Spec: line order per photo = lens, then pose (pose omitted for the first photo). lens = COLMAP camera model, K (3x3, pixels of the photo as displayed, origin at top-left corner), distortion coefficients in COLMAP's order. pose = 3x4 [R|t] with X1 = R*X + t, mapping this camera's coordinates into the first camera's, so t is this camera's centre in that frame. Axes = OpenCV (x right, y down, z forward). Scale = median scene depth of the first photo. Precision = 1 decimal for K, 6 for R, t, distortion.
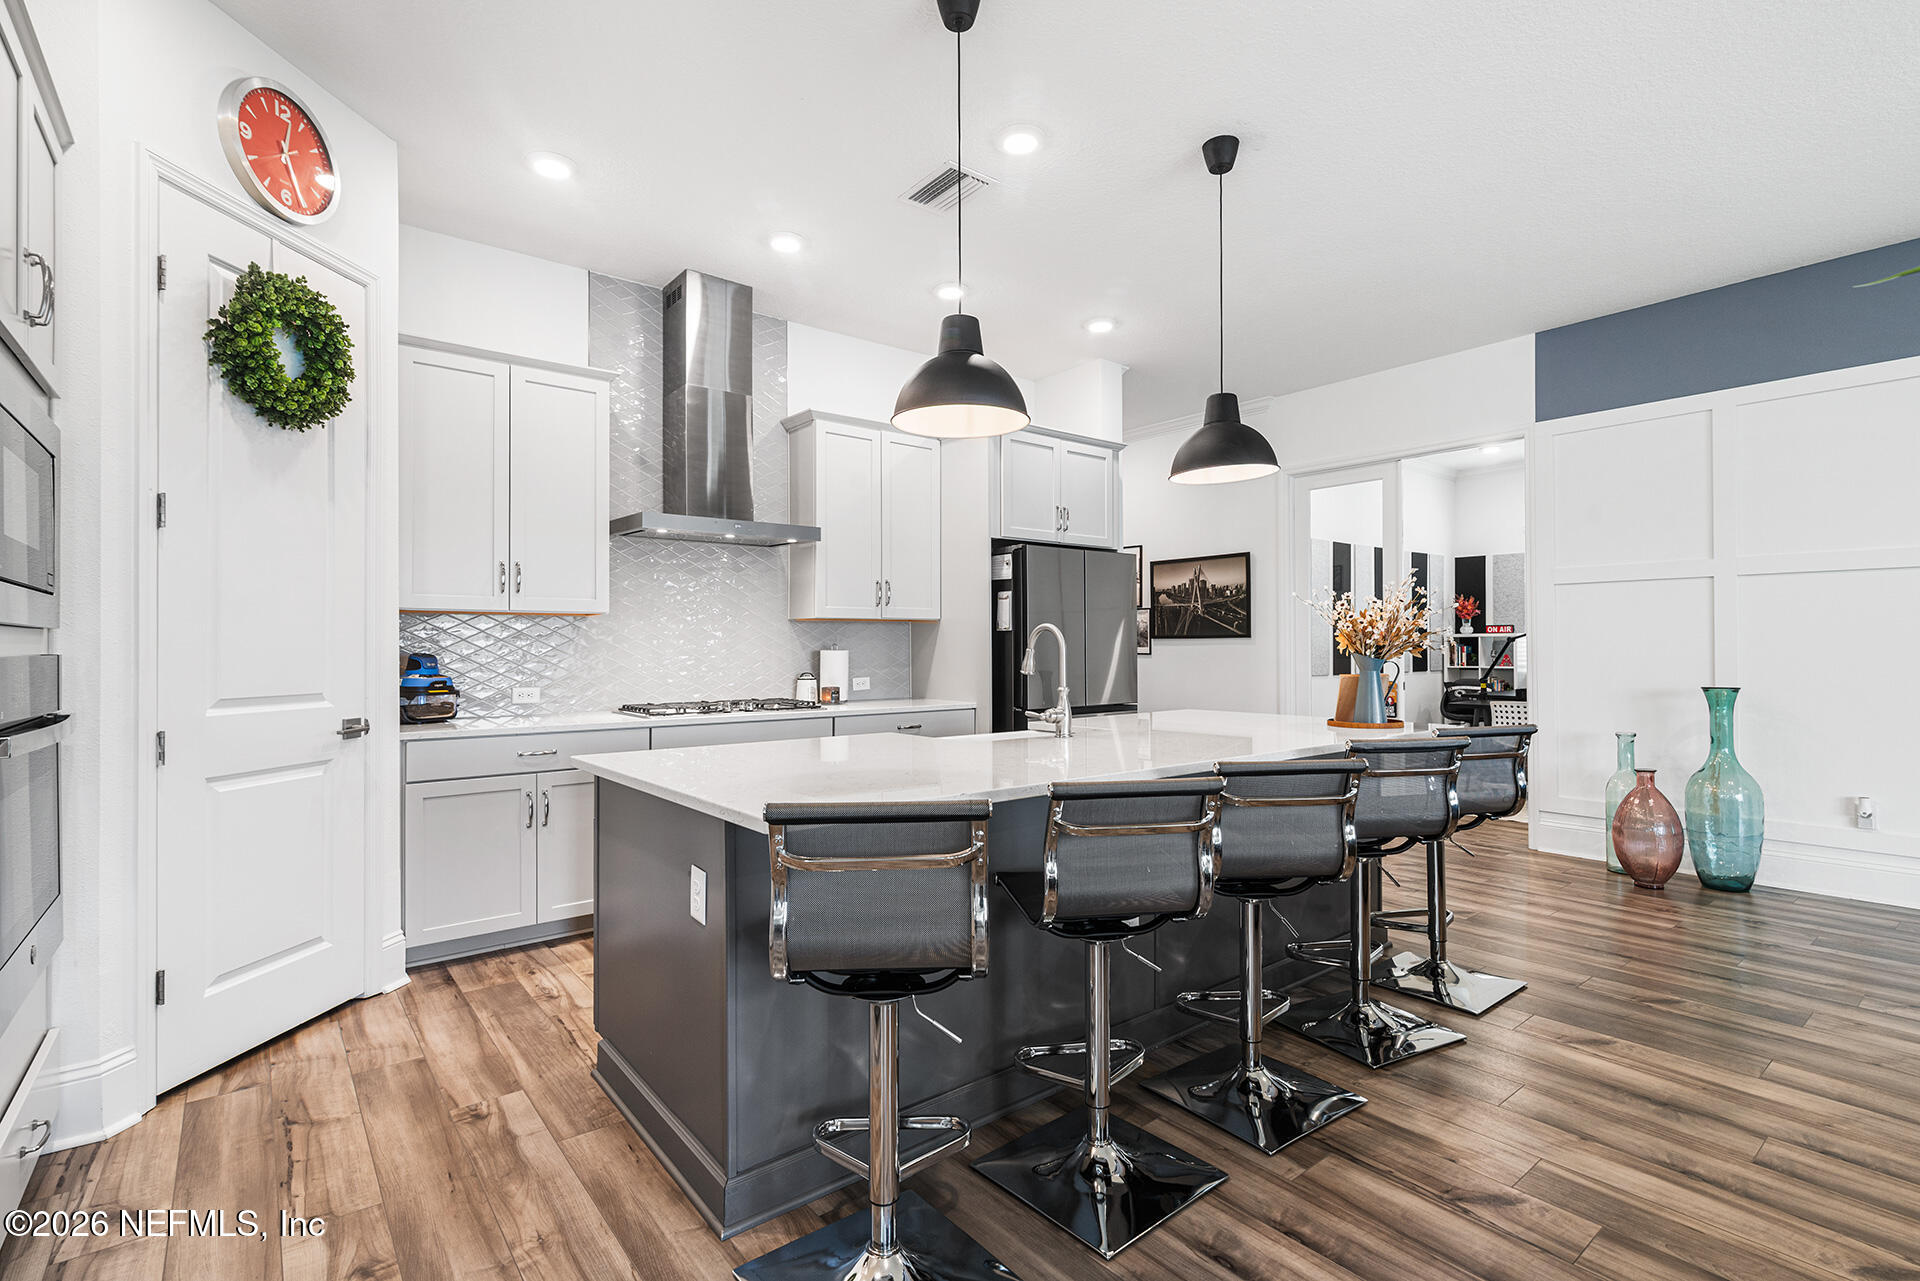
lens RADIAL K [[892.7, 0, 954.6], [0, 892.7, 636.4], [0, 0, 1]] dist [0.003446, 0.000045]
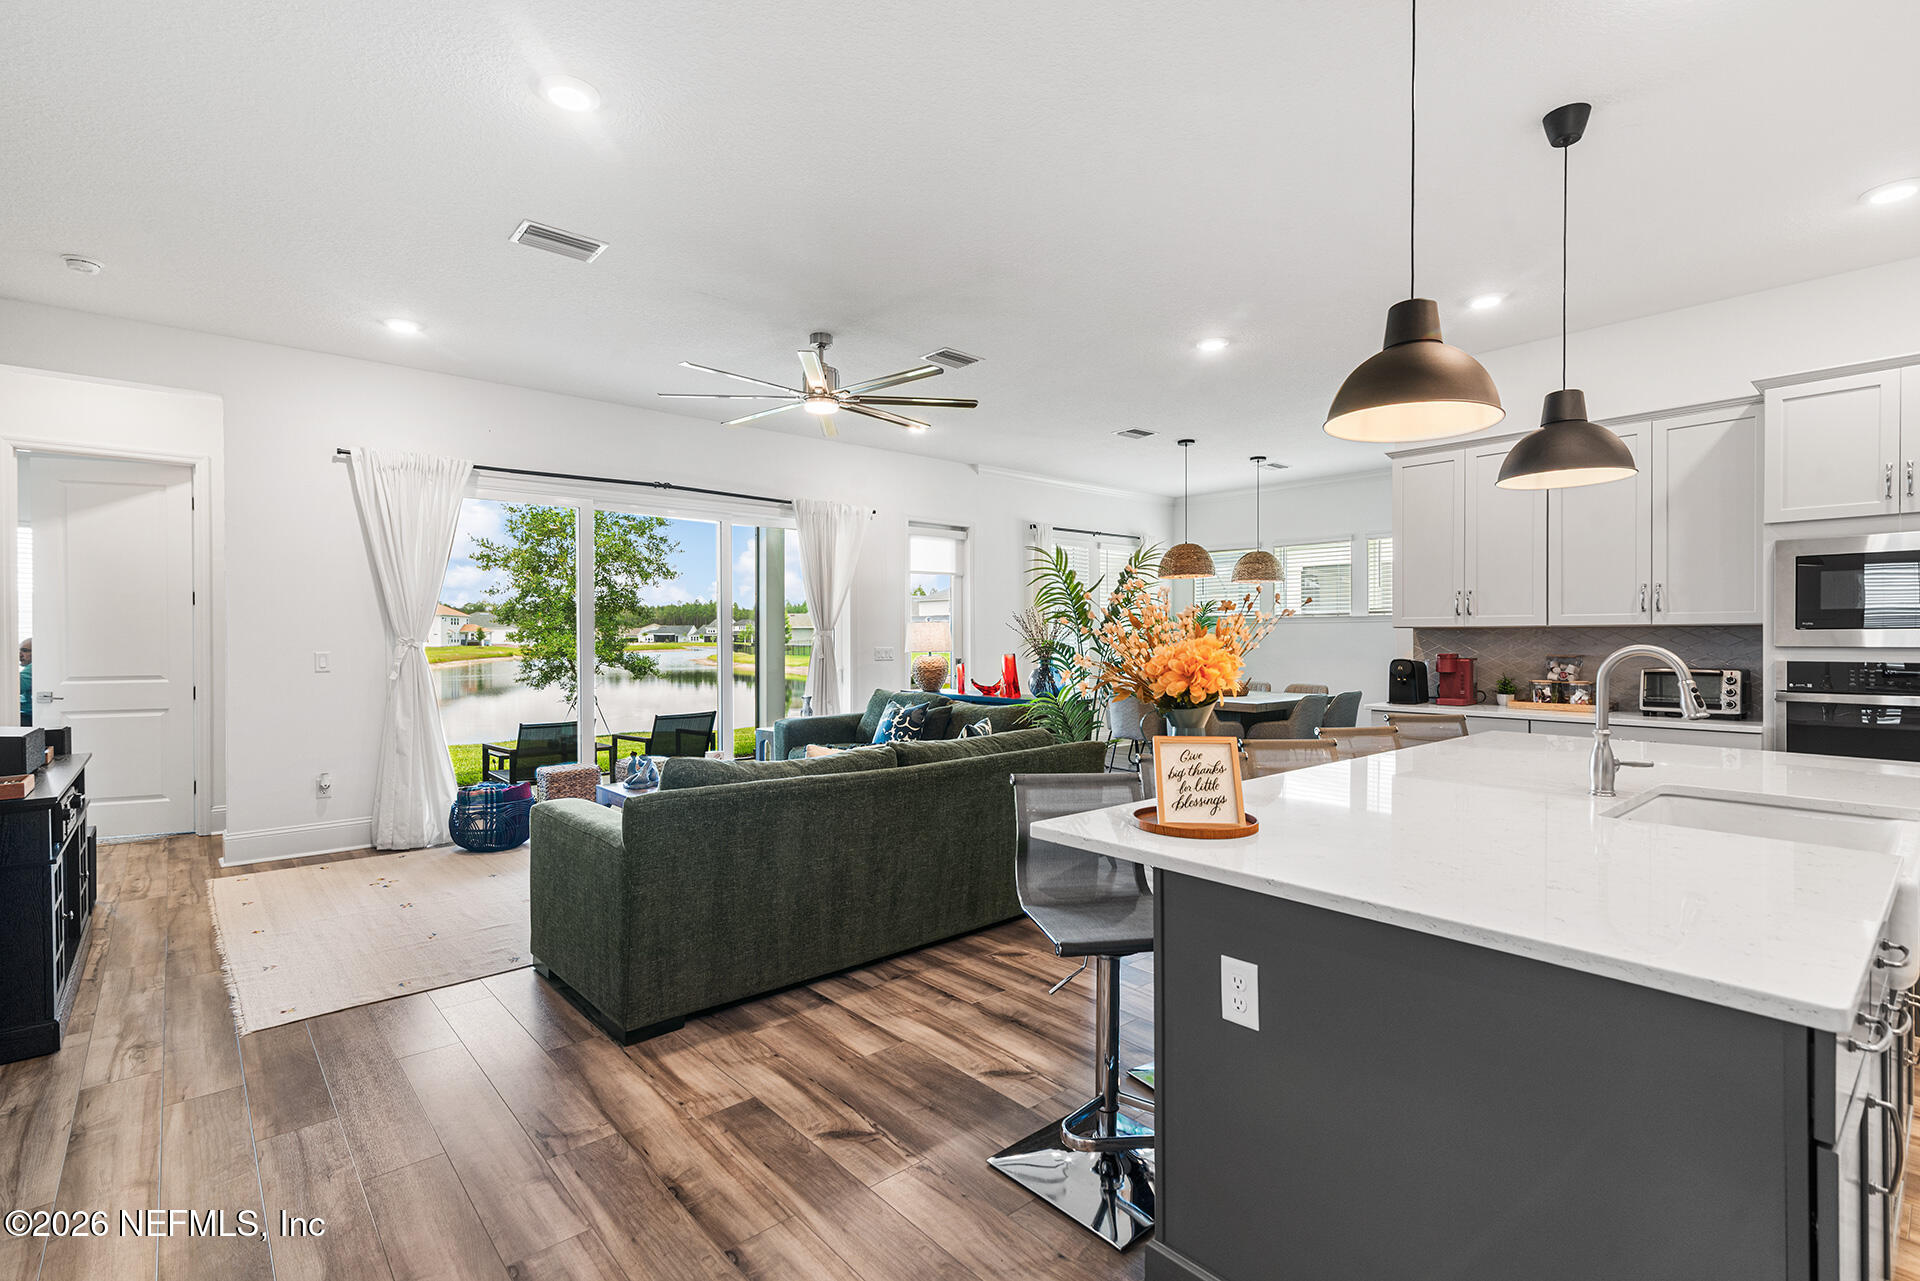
lens RADIAL K [[879.5, 0, 956.3], [0, 879.5, 640.1], [0, 0, 1]] dist [0.011657, -0.000091]
pose [[-0.998731, 0.007690, -0.049773, 0.807985], [0.007803, 0.999967, -0.002075, -0.026341], [0.049755, -0.002460, -0.998758, 1.969940]]
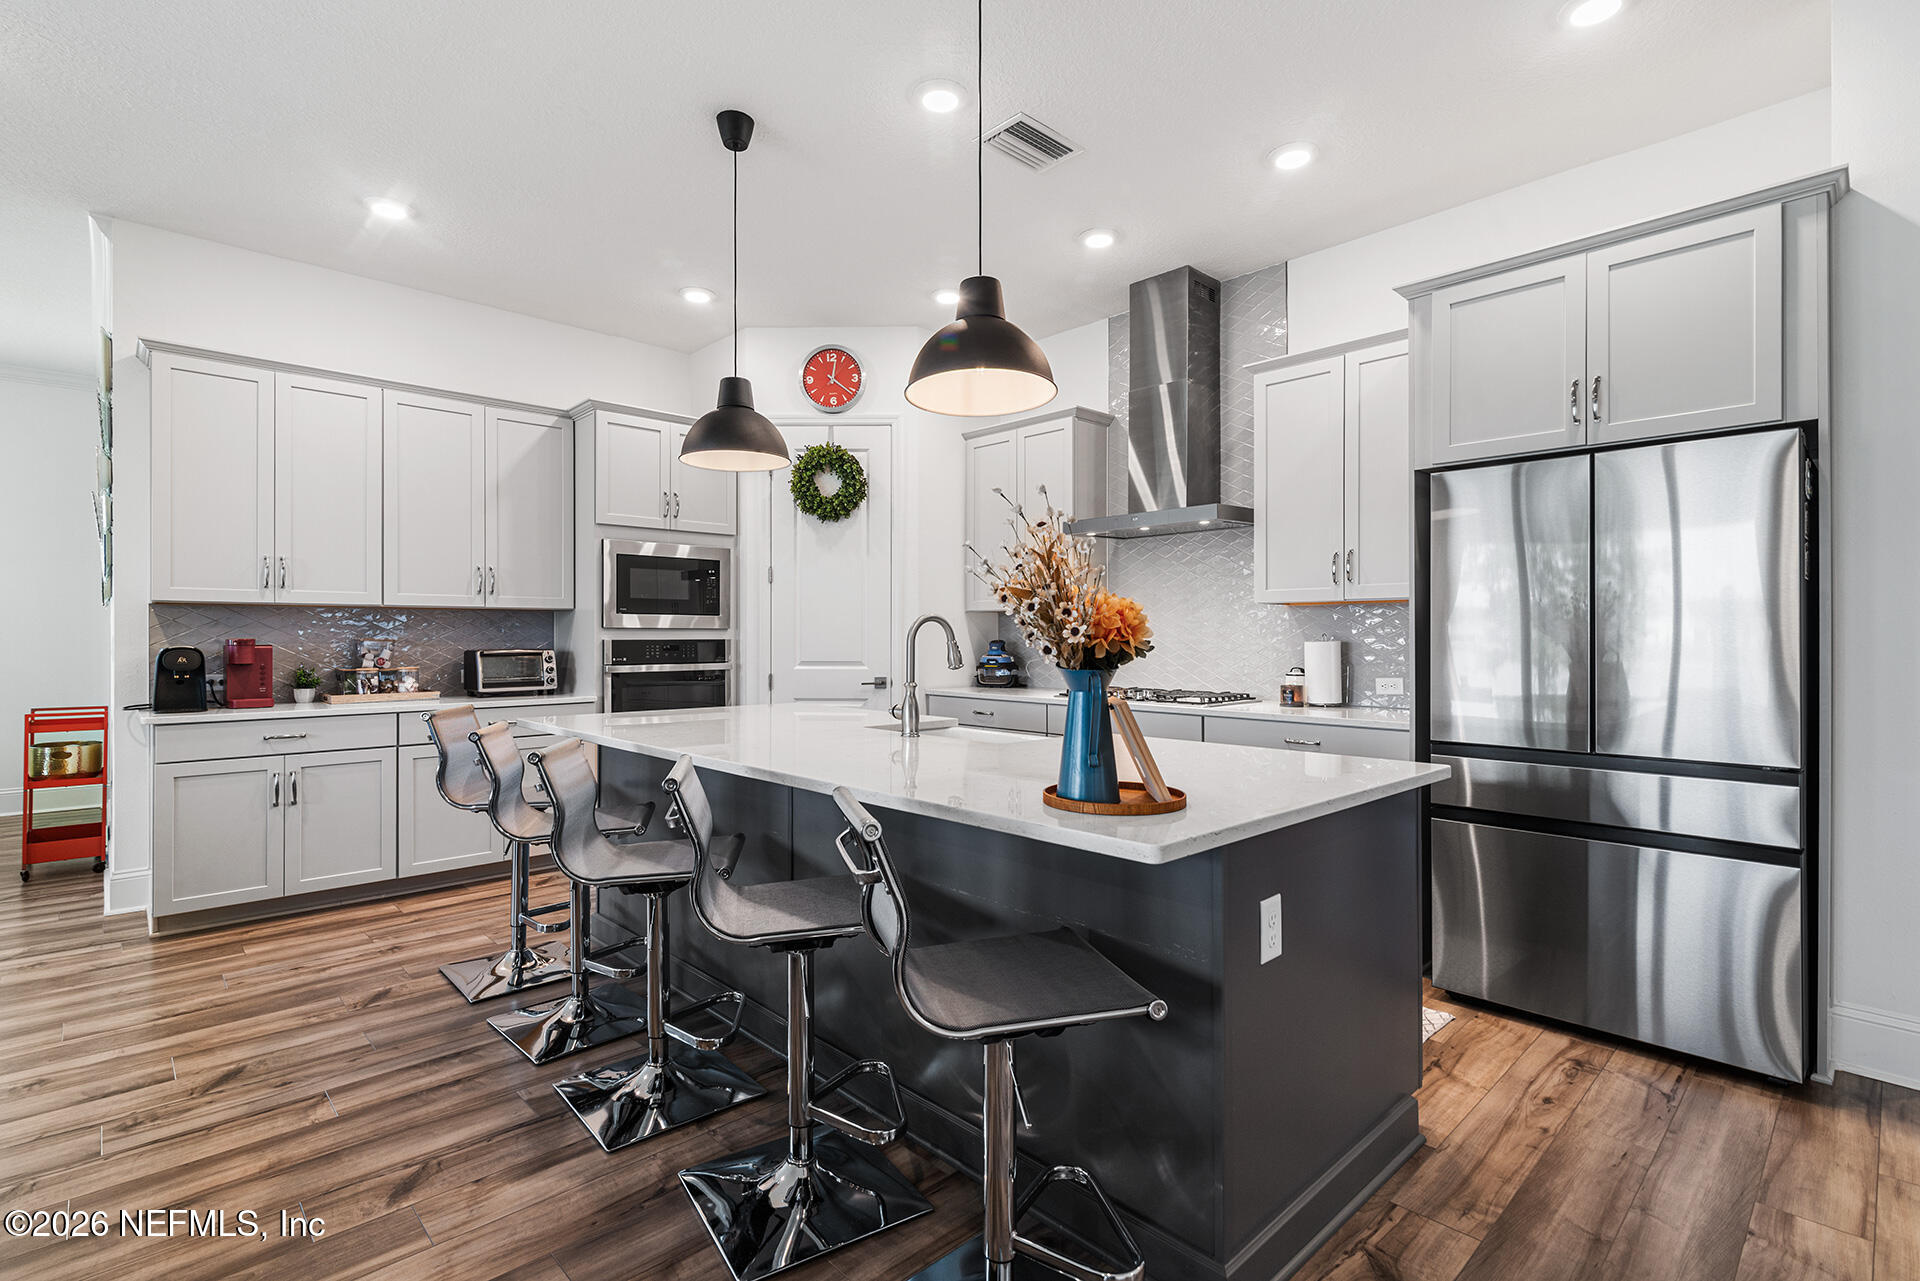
lens RADIAL K [[892.7, 0, 954.6], [0, 892.7, 636.4], [0, 0, 1]] dist [0.003446, 0.000045]
pose [[0.091152, 0.004429, -0.995827, 1.195093], [0.006431, 0.999967, 0.005036, 0.004159], [0.995816, -0.006863, 0.091120, 1.098696]]
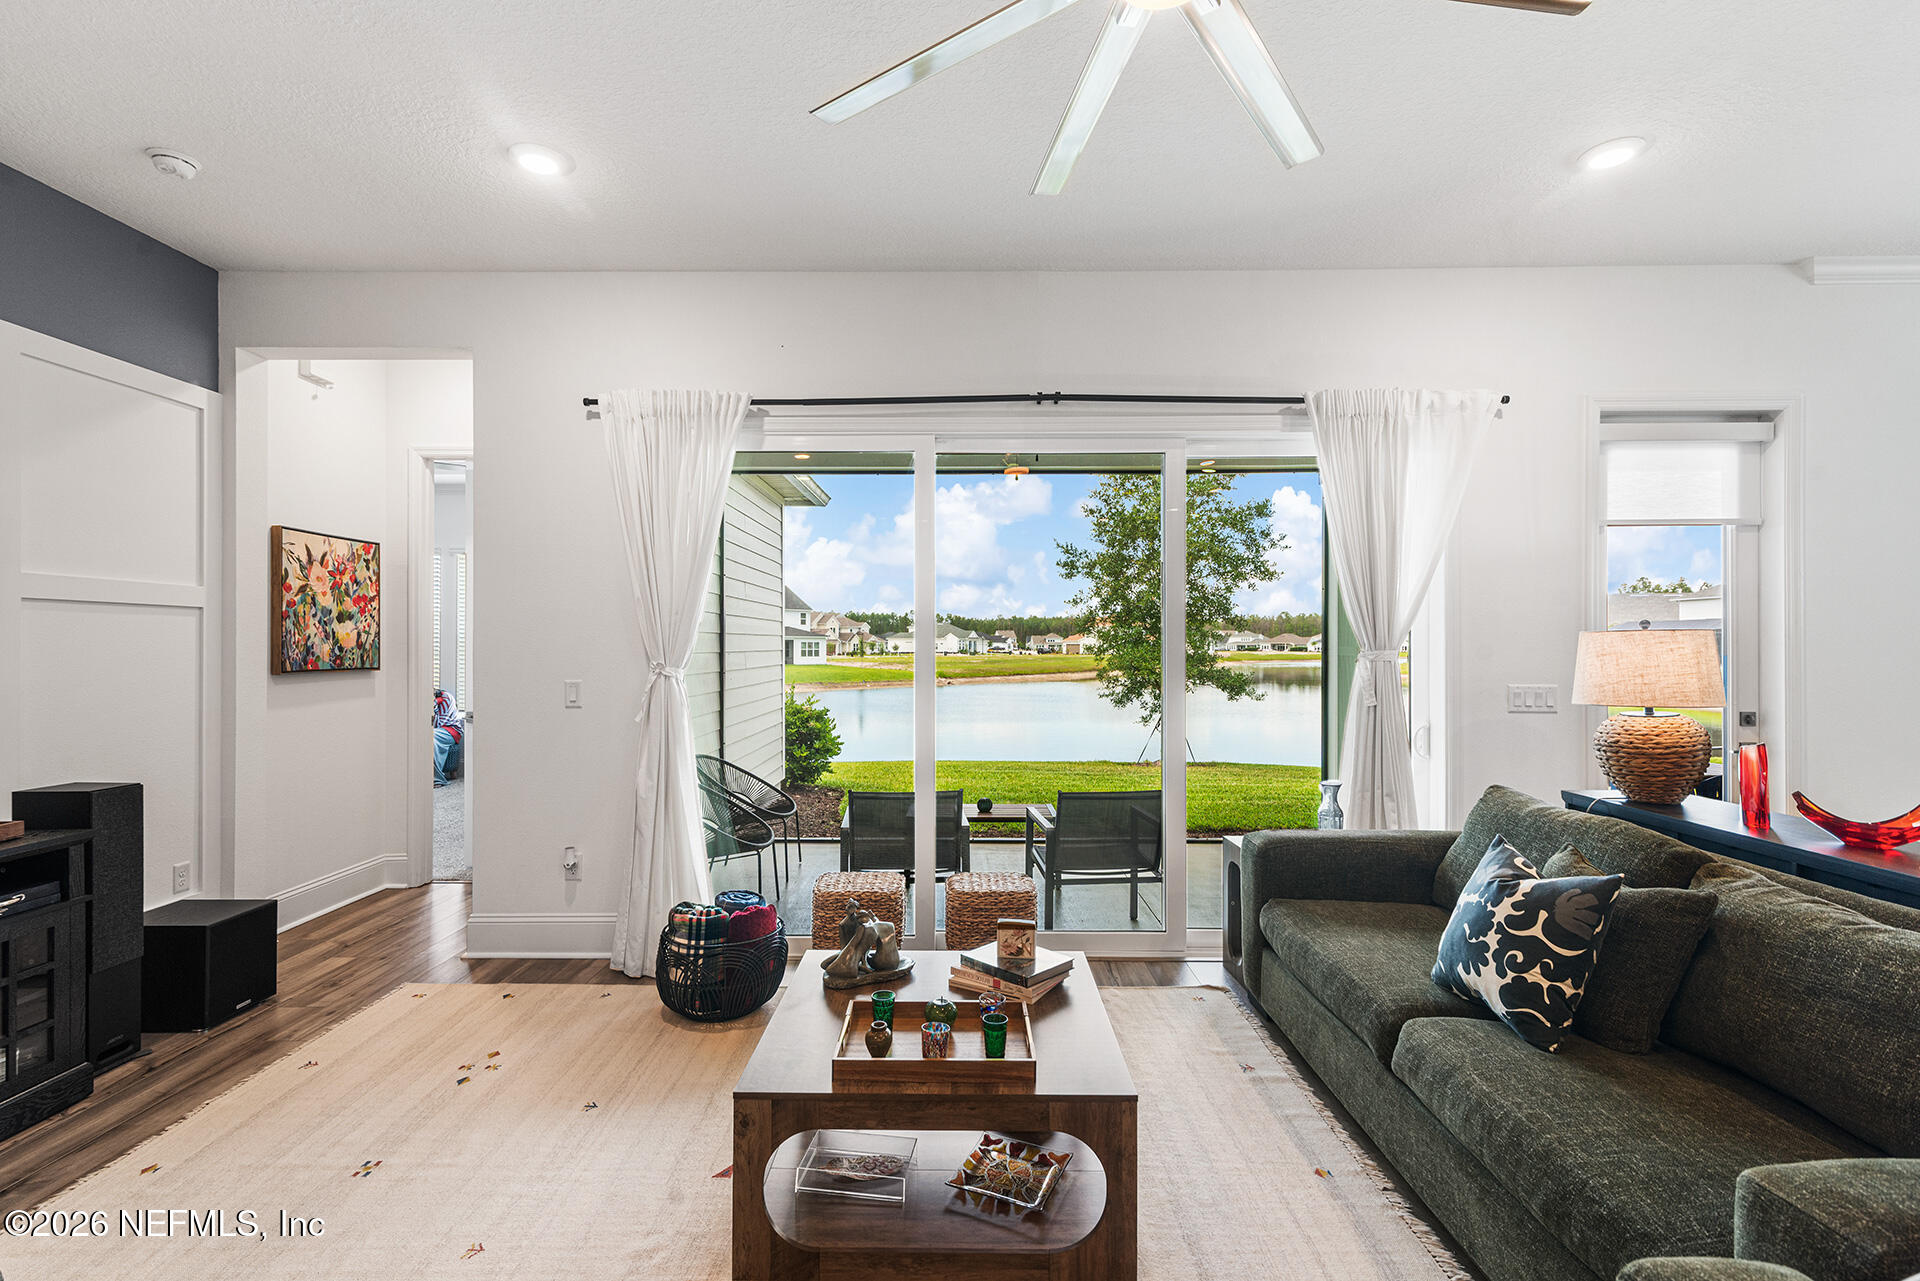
lens RADIAL K [[873.1, 0, 960.2], [0, 873.1, 646.6], [0, 0, 1]] dist [0.013698, -0.000140]
pose [[-0.778998, 0.003775, 0.627015, 0.734725], [-0.001233, 0.999971, -0.007553, -0.060083], [-0.627025, -0.006657, -0.778970, 0.639329]]
